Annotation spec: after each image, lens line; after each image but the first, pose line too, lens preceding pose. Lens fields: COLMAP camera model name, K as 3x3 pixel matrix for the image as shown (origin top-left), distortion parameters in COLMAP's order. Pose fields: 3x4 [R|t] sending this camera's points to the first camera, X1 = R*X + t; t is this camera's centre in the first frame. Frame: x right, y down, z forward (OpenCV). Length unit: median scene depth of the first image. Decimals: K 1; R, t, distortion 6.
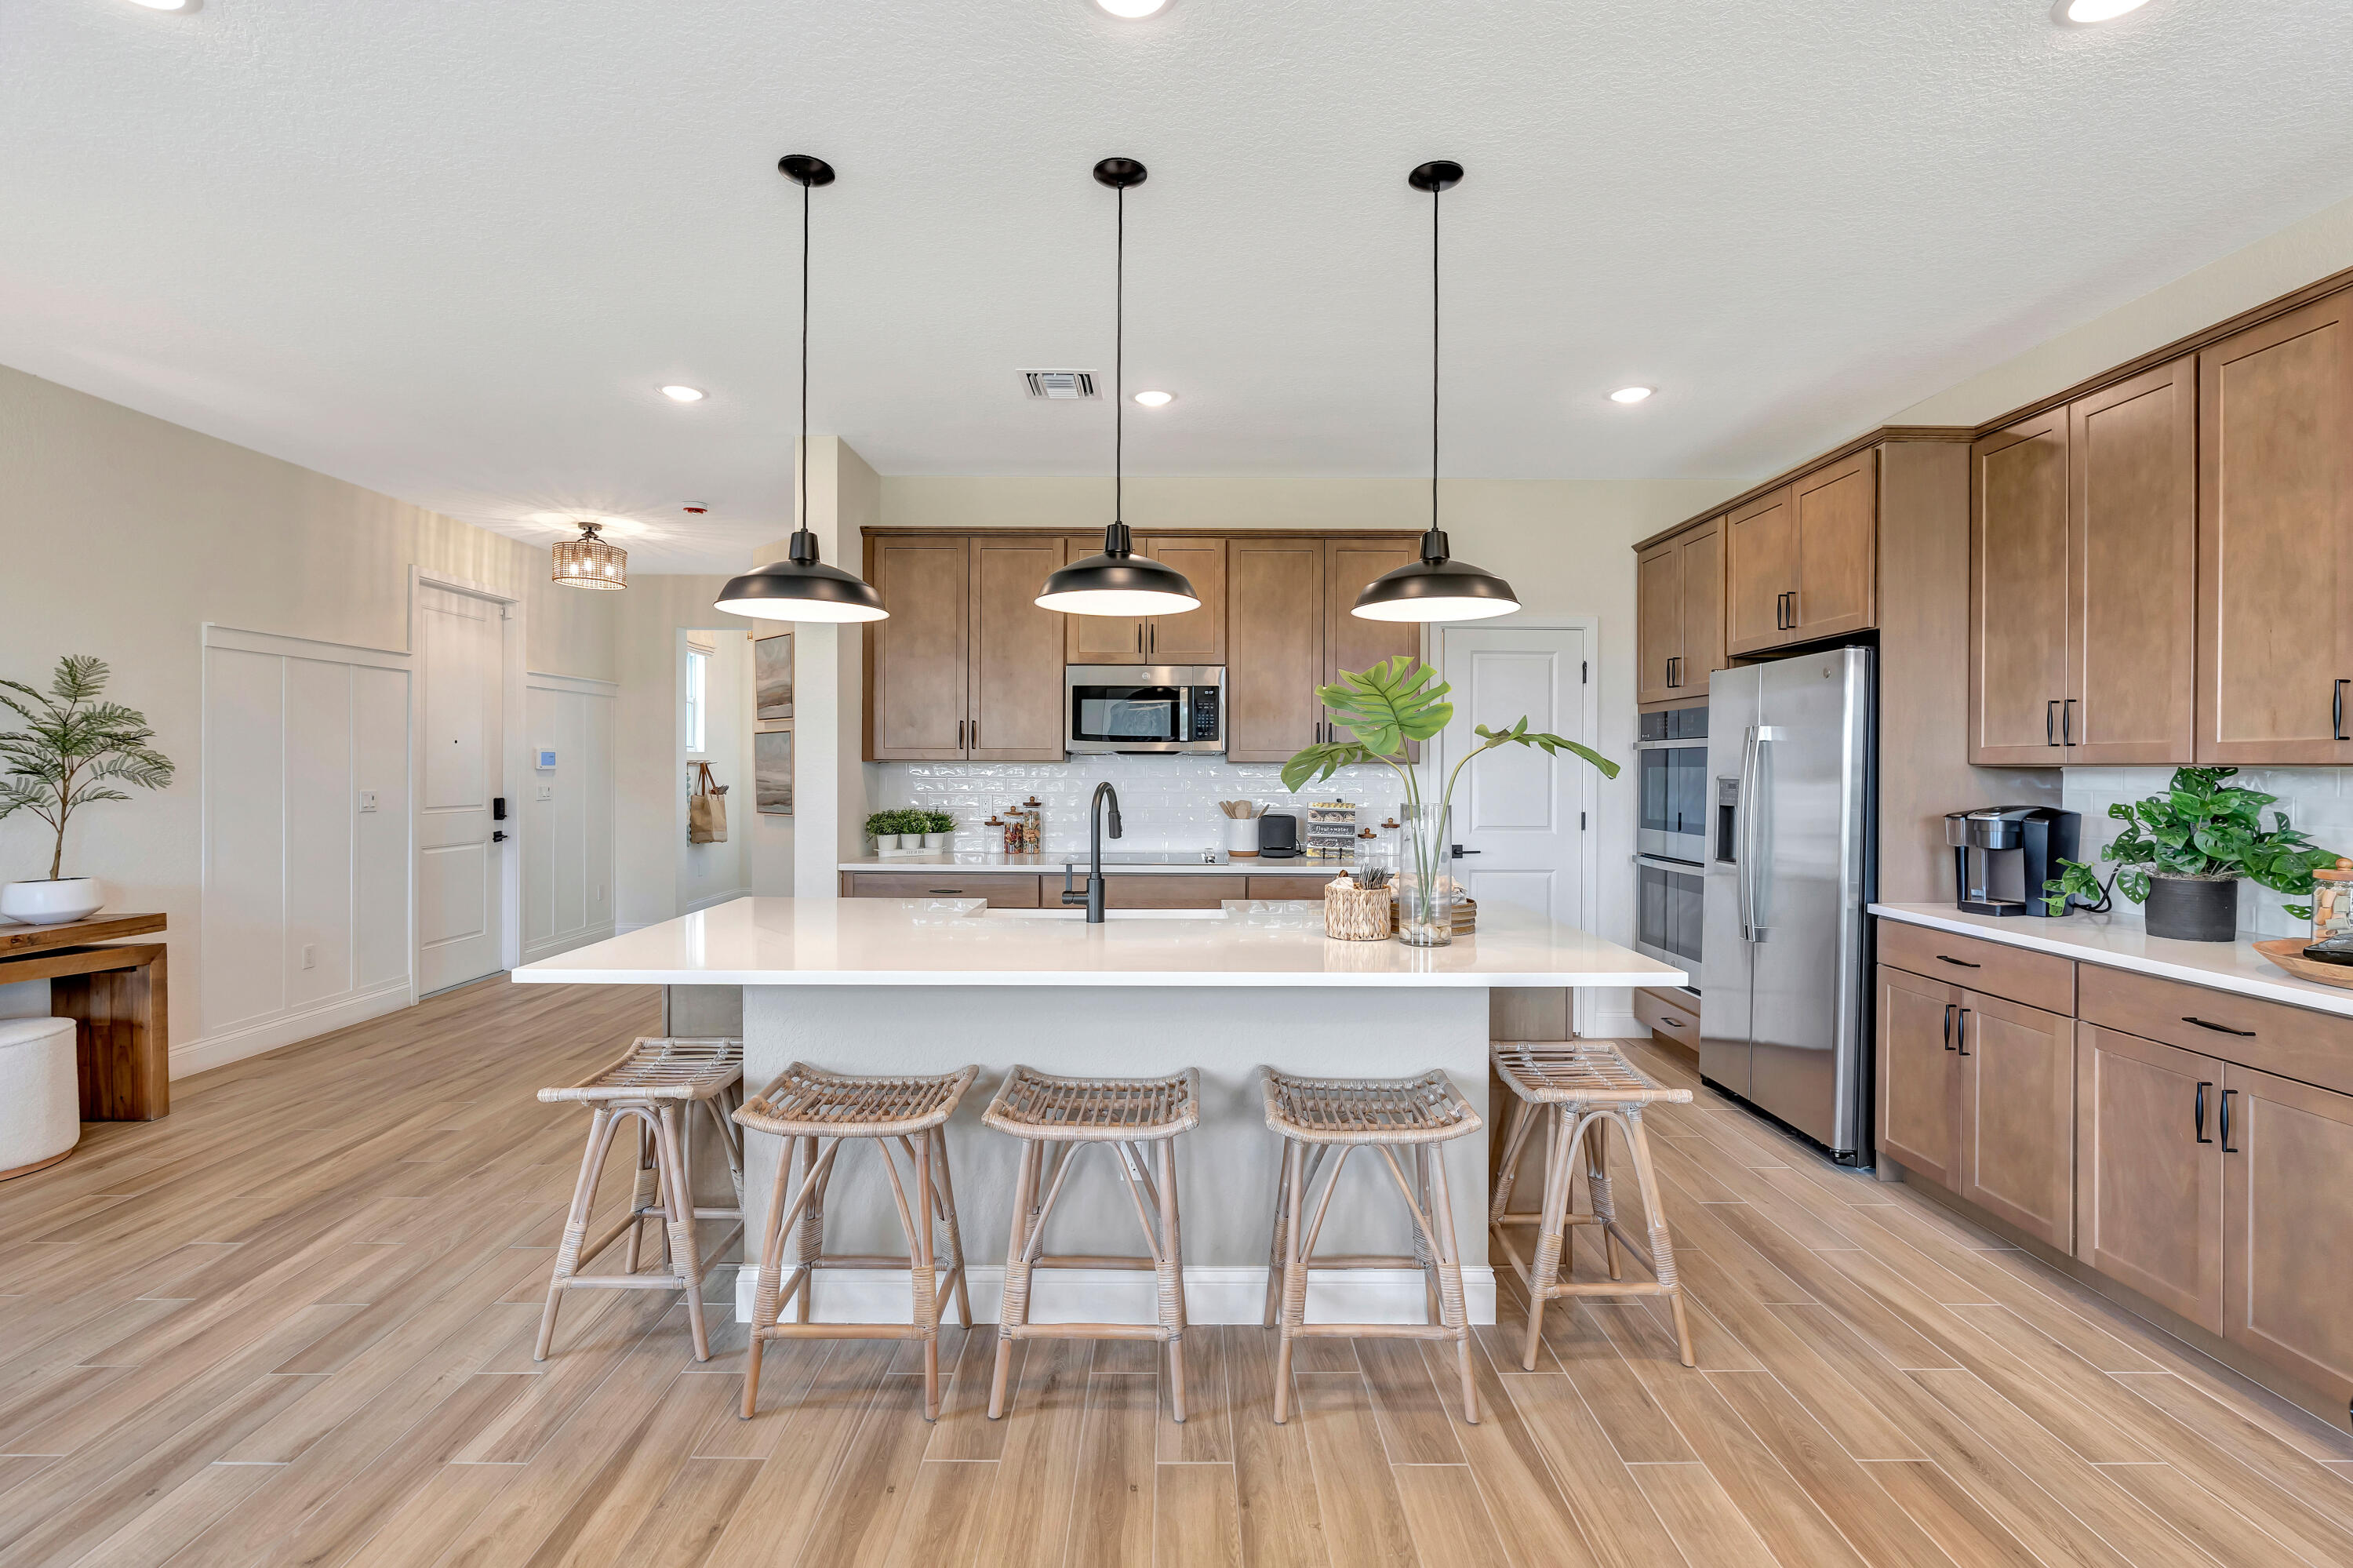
lens RADIAL K [[1039.5, 0, 1179.4], [0, 1039.5, 766.6], [0, 0, 1]] dist [-0.002192, -0.000090]
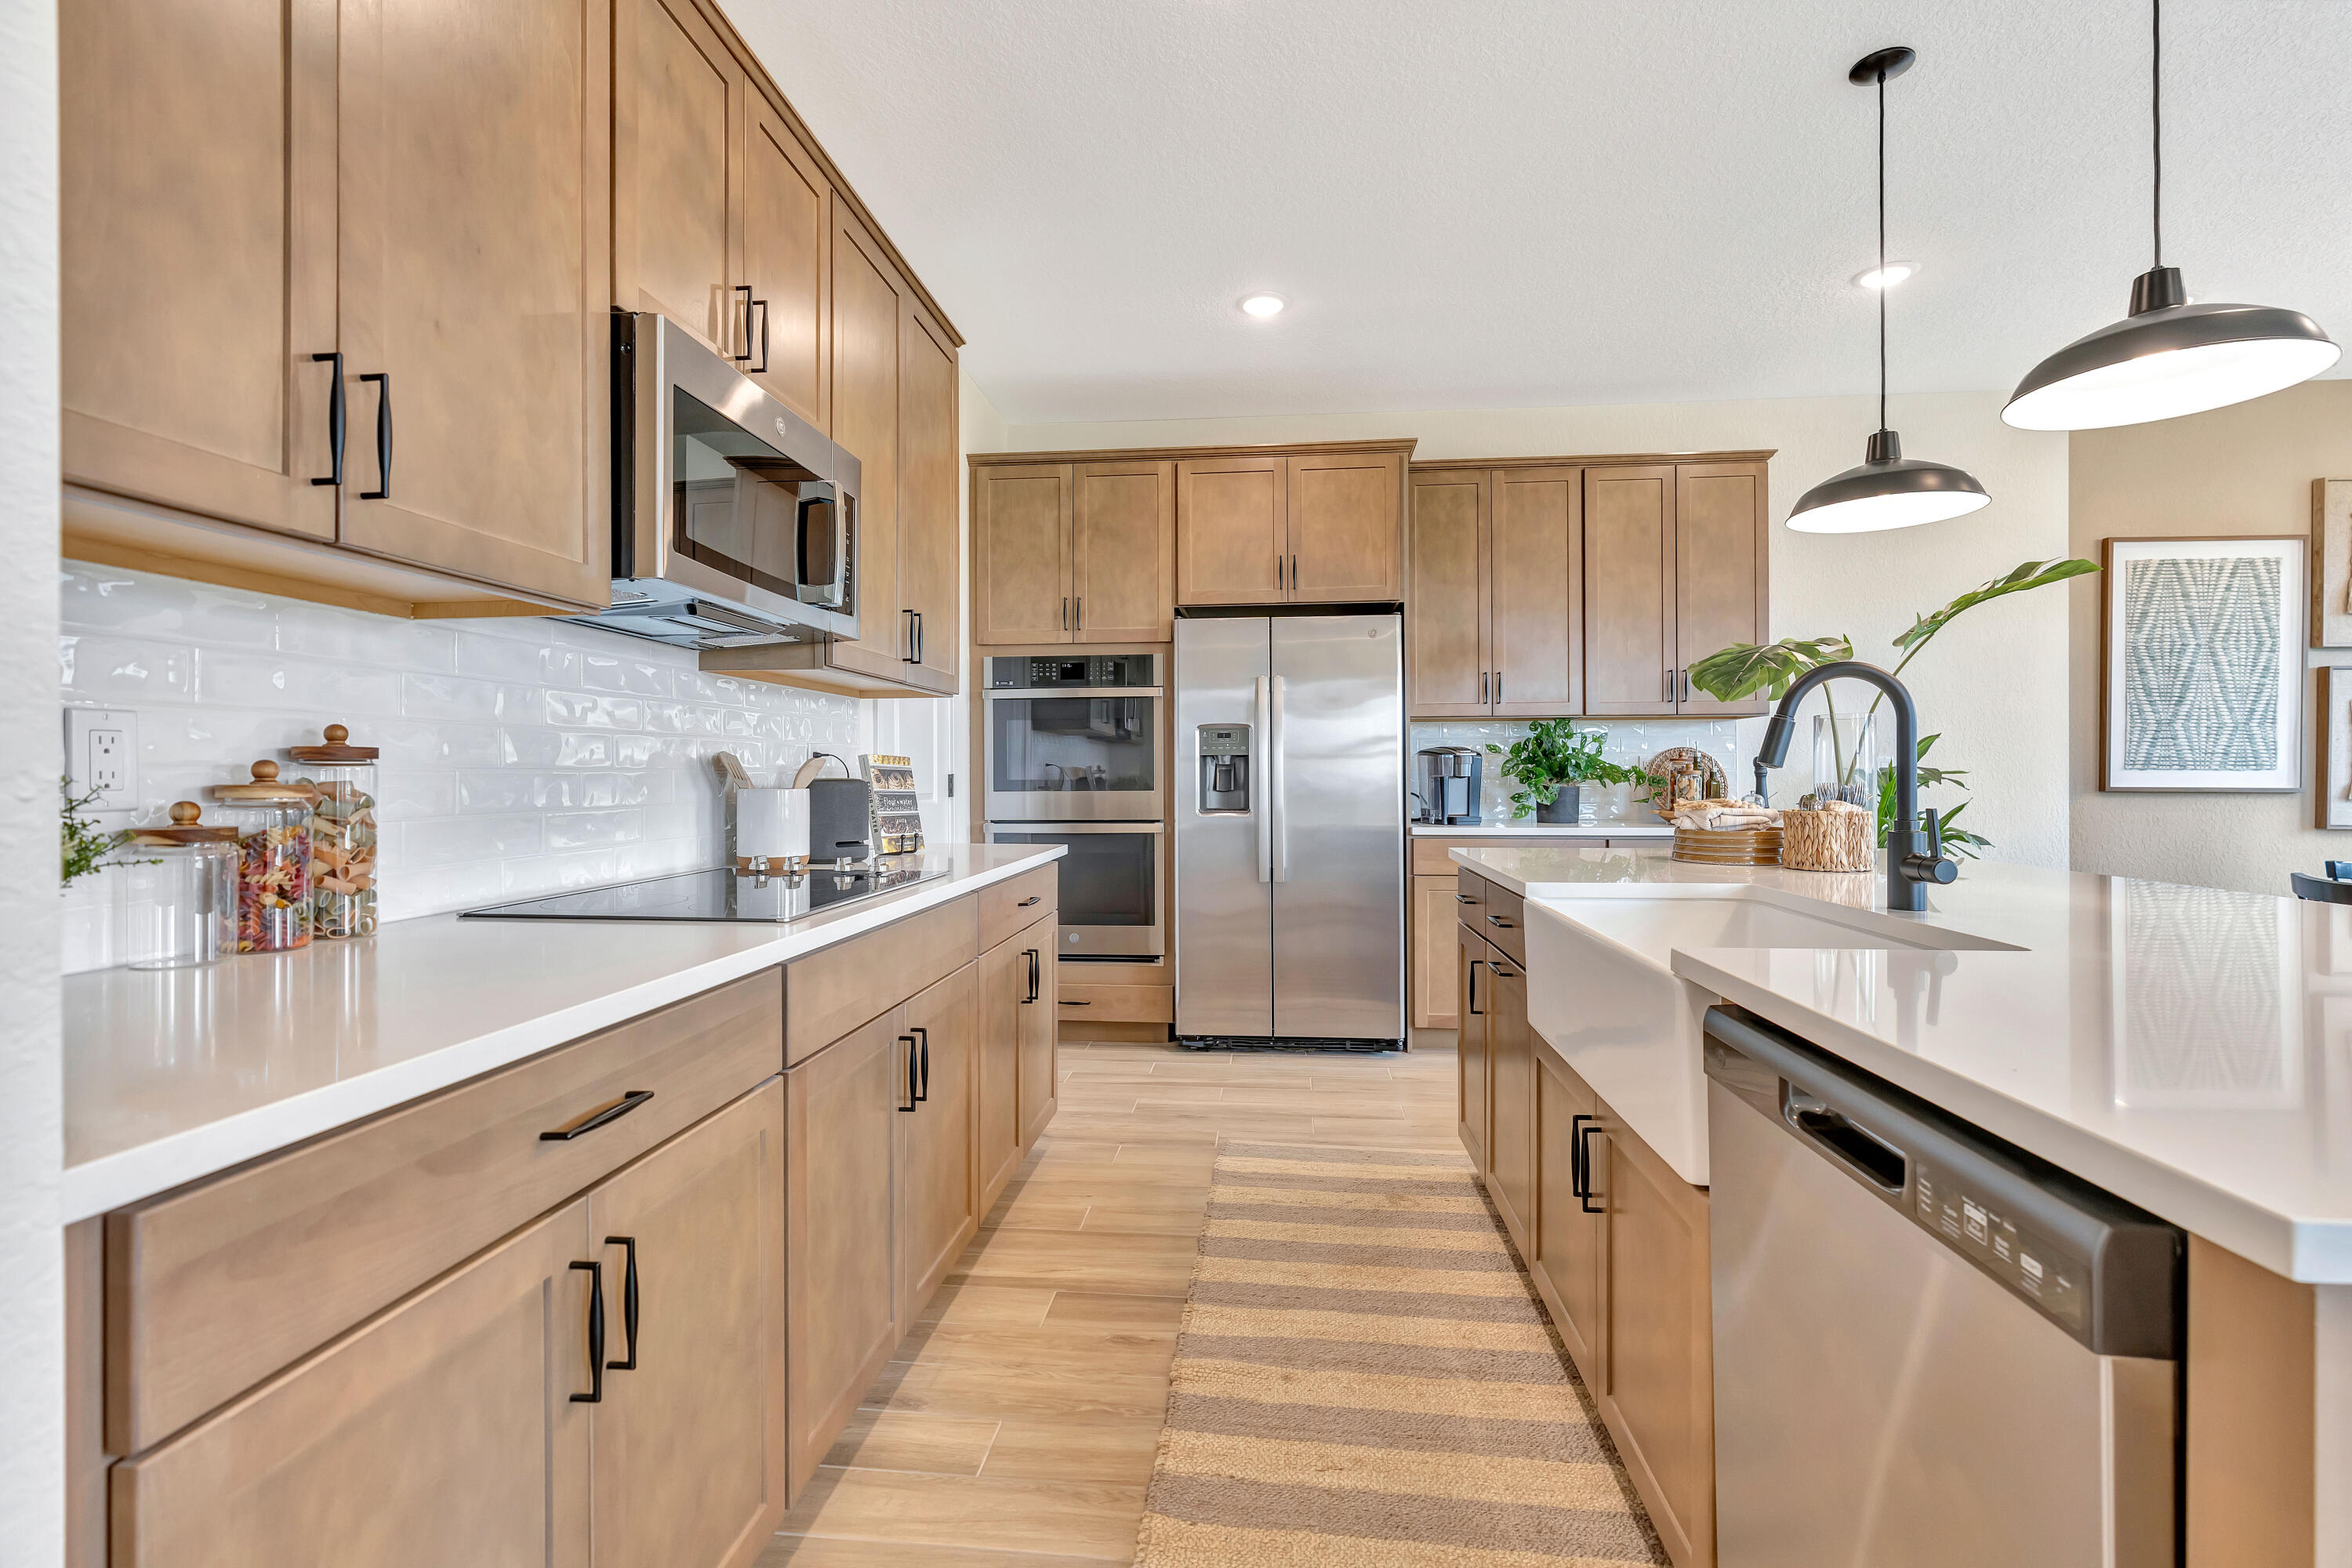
lens RADIAL K [[1047.0, 0, 1178.2], [0, 1047.0, 774.3], [0, 0, 1]] dist [-0.003254, -0.000082]
pose [[0.103289, -0.005493, 0.994636, -0.520616], [0.004442, 0.999977, 0.005061, 0.055429], [-0.994641, 0.003895, 0.103311, 1.017635]]
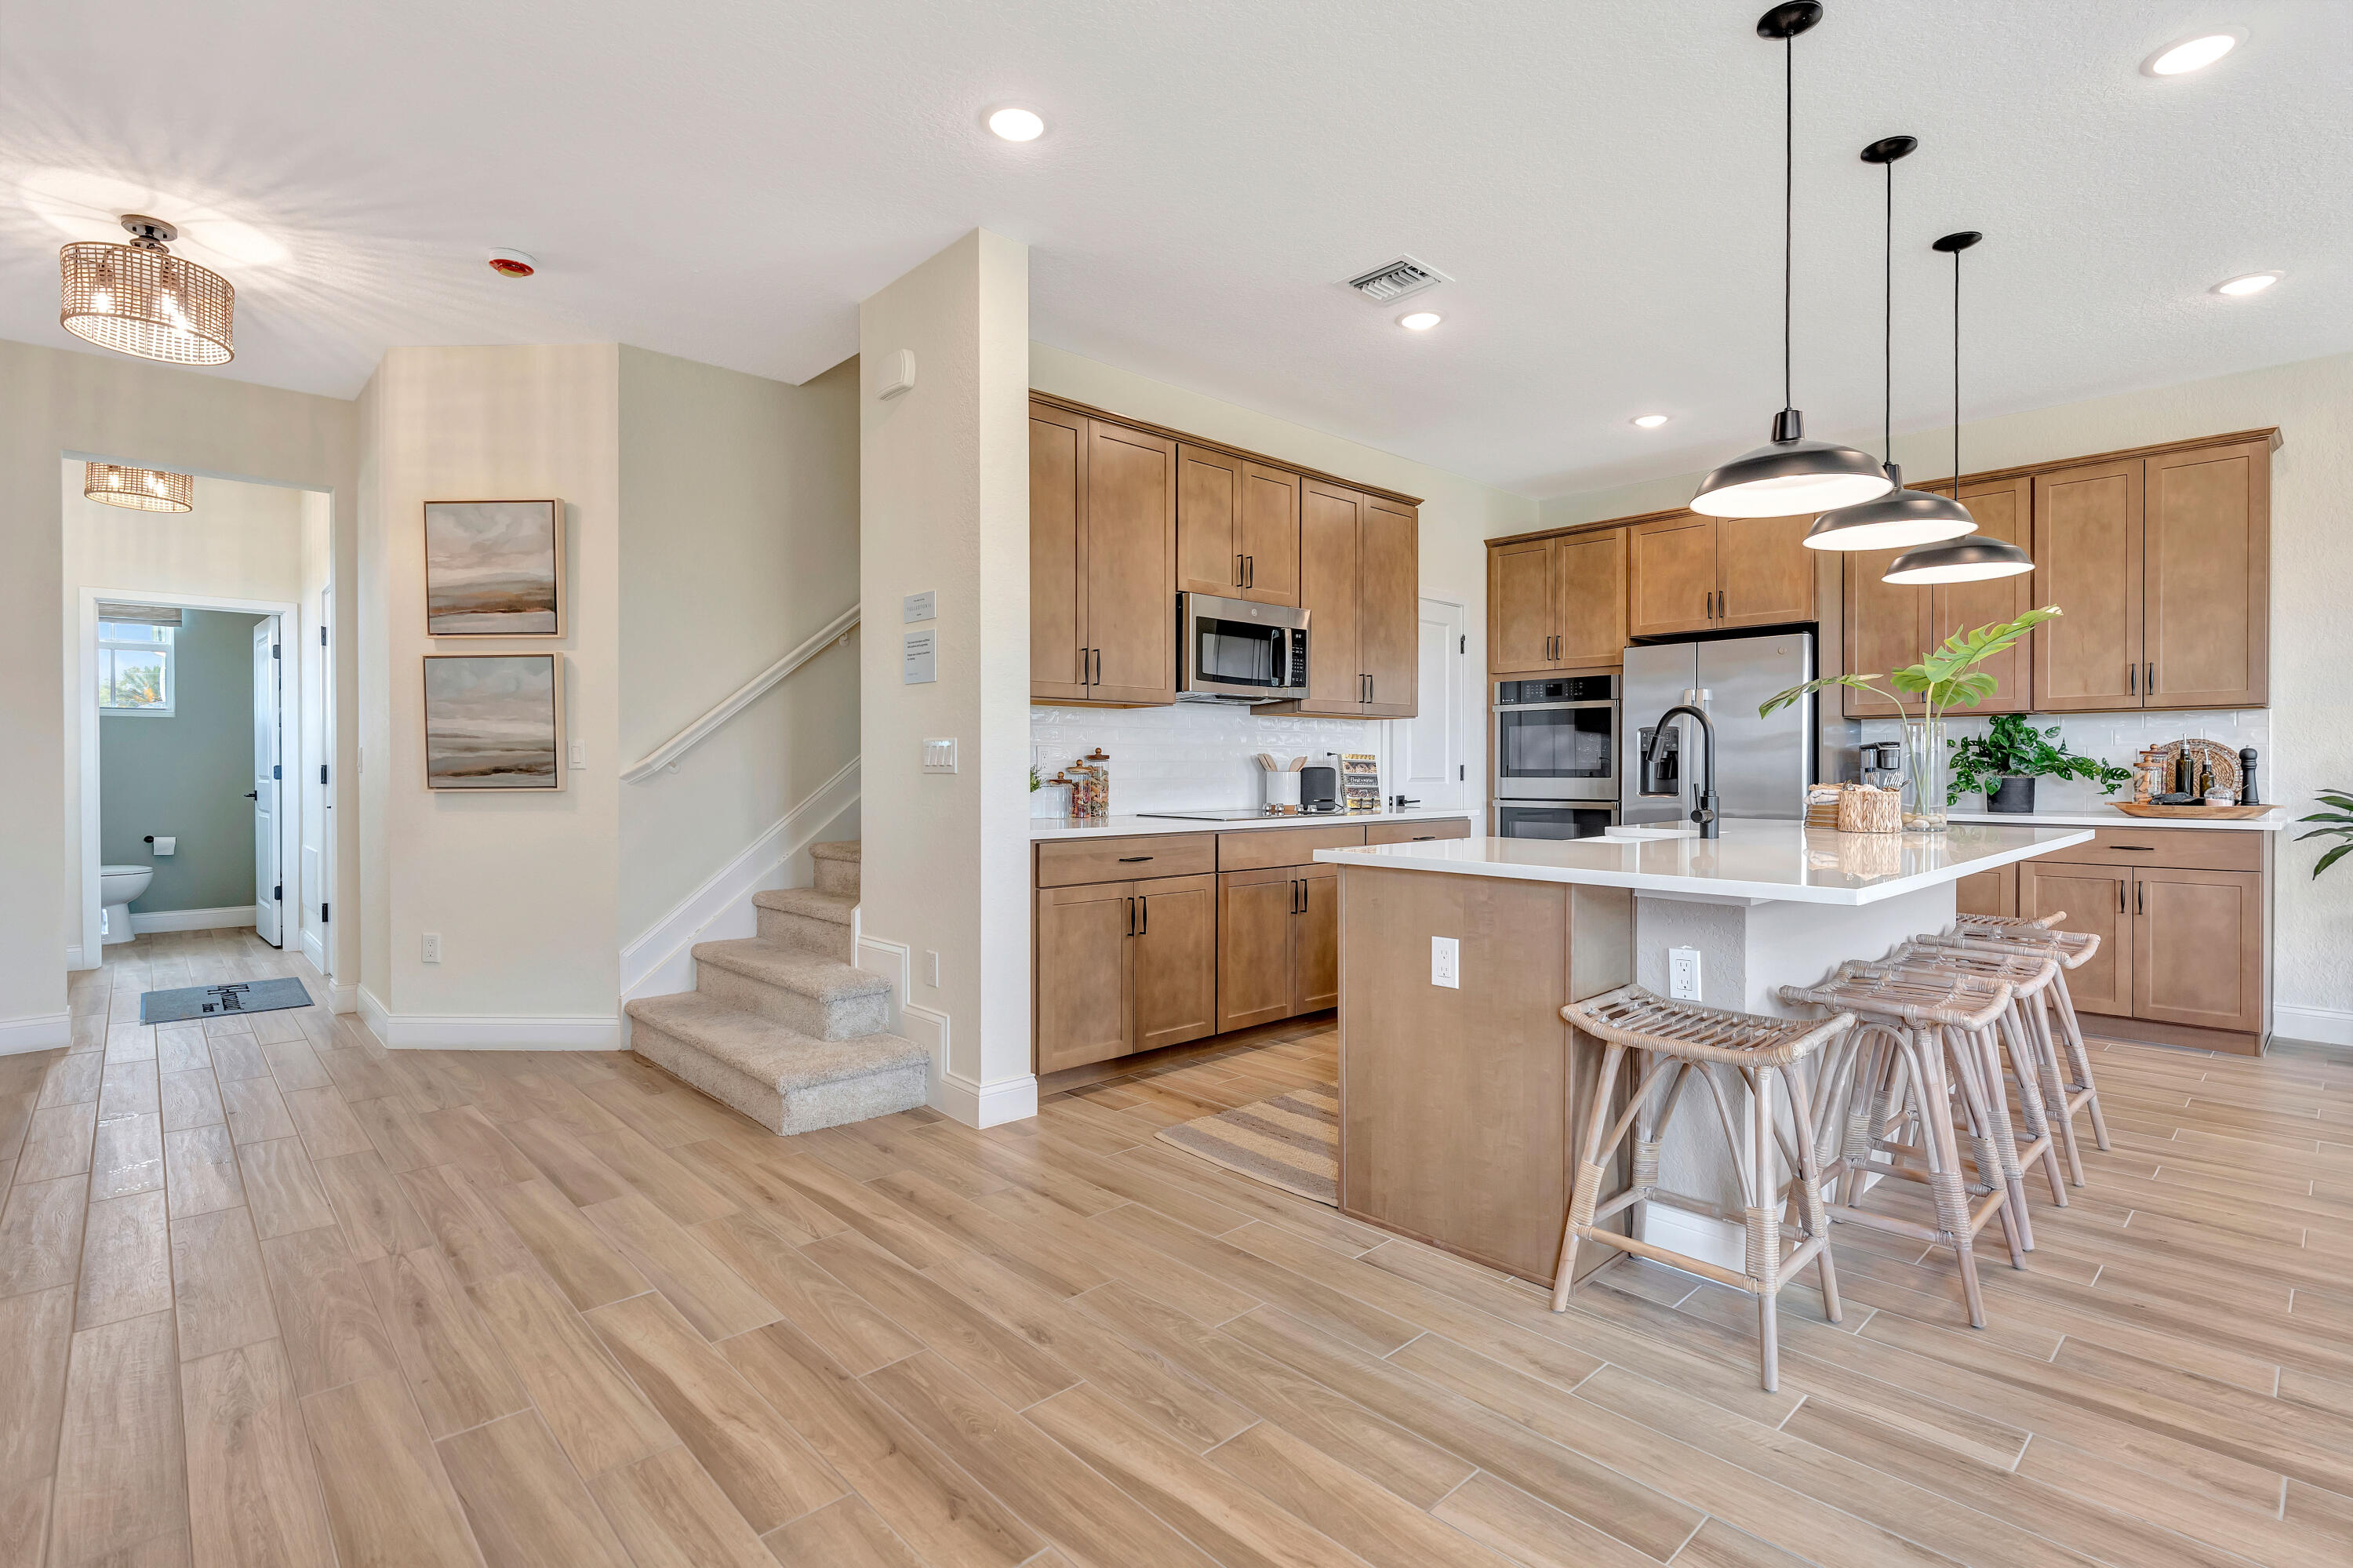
lens RADIAL K [[1109.1, 0, 1180.6], [0, 1109.1, 768.8], [0, 0, 1]] dist [-0.001501, 0.000093]
pose [[0.731470, -0.006298, 0.681845, -0.931075], [0.004152, 0.999980, 0.004782, 0.055704], [-0.681861, -0.000667, 0.731481, 0.422466]]
